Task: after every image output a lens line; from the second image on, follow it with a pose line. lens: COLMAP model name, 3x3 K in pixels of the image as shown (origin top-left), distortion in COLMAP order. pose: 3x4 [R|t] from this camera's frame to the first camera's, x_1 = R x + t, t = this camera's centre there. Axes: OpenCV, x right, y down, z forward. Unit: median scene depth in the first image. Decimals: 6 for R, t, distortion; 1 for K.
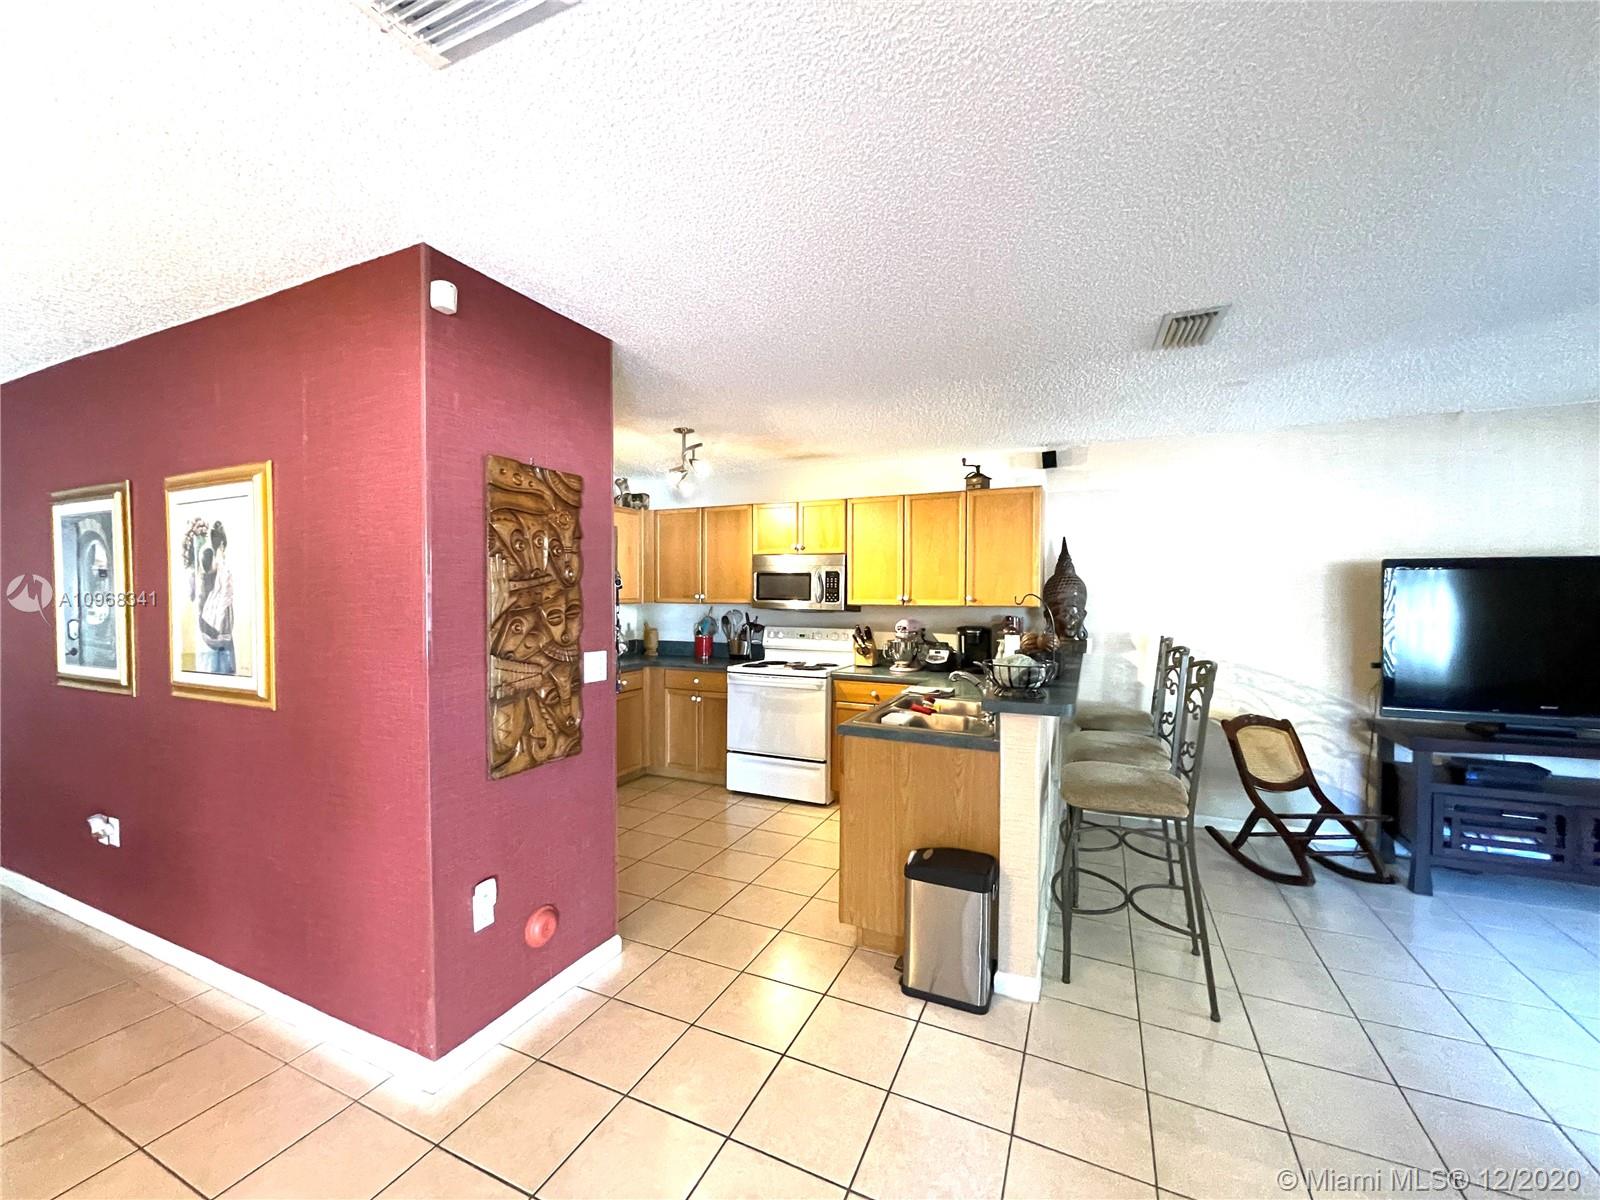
lens RADIAL K [[651.4, 0, 790.4], [0, 651.4, 605.6], [0, 0, 1]] dist [-0.000180, -0.000157]
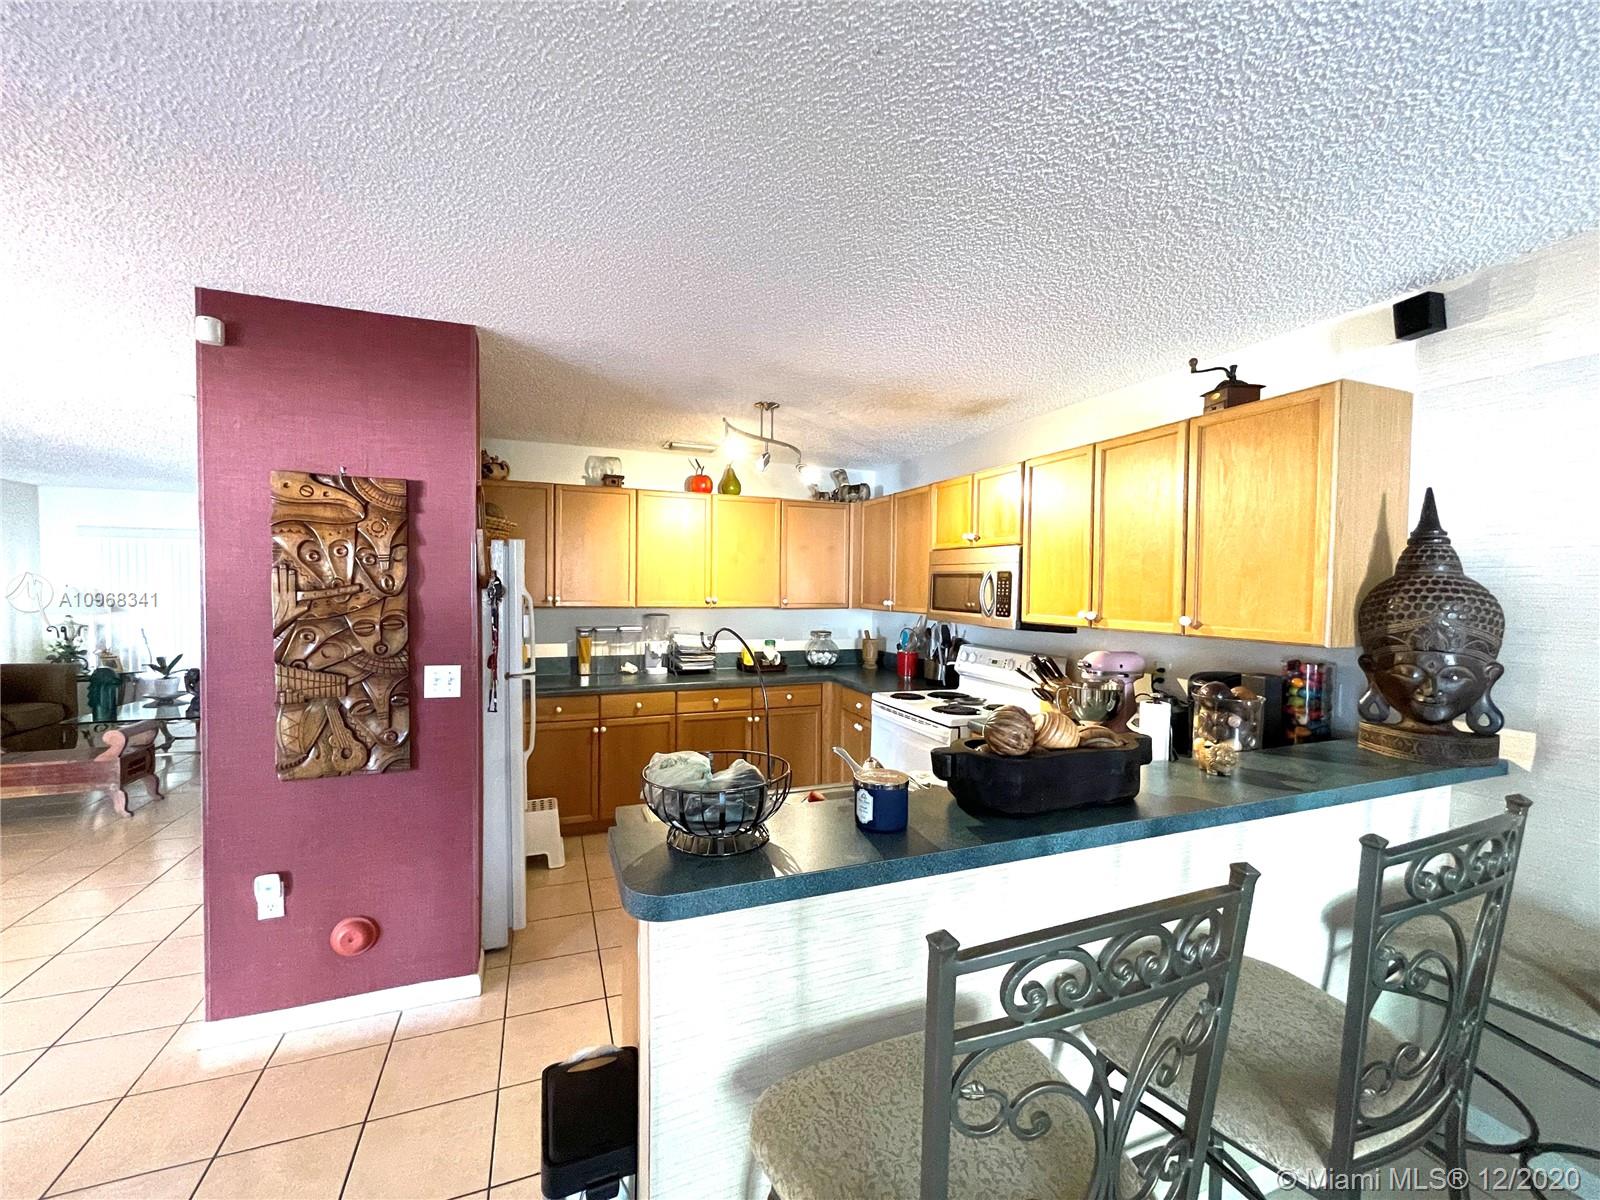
lens RADIAL K [[651.4, 0, 790.4], [0, 651.4, 605.6], [0, 0, 1]] dist [-0.000180, -0.000157]
pose [[0.718849, 0.026799, -0.694649, 0.520080], [-0.024003, 0.999618, 0.013725, -0.029495], [0.694752, 0.006807, 0.719218, 0.495811]]
